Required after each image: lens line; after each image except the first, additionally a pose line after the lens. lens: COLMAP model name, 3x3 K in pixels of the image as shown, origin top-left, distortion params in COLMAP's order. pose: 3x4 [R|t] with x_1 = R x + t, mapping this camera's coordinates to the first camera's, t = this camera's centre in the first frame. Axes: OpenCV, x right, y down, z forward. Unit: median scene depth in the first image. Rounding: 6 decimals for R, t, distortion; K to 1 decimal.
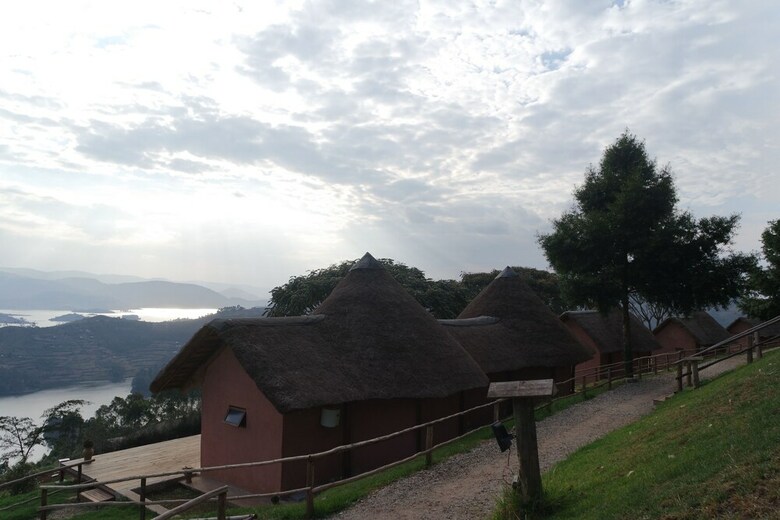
lens RADIAL K [[563.3, 0, 389.9], [0, 563.3, 255.0], [0, 0, 1]] dist [-0.076816, 0.054550]
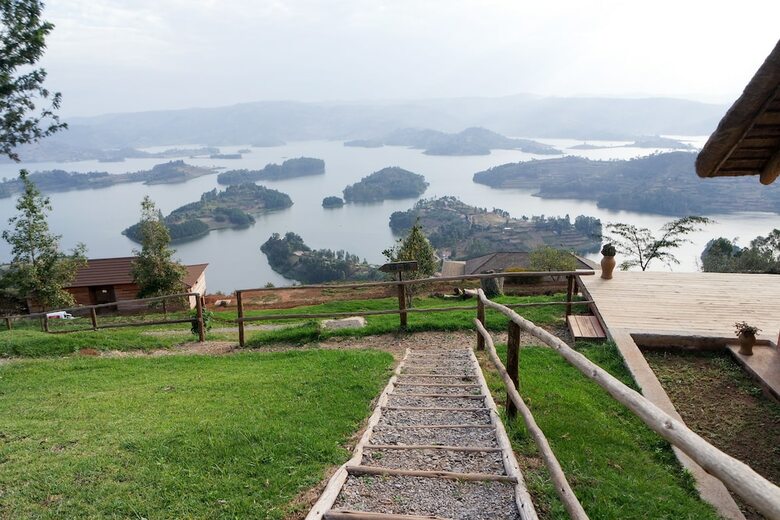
lens RADIAL K [[563.3, 0, 376.0], [0, 563.3, 263.7], [0, 0, 1]] dist [-0.076816, 0.054550]
pose [[0.458849, 0.198634, -0.866027, -0.029710], [0.090860, 0.959091, 0.268120, 0.052576], [0.883856, -0.201713, 0.422031, 0.162582]]
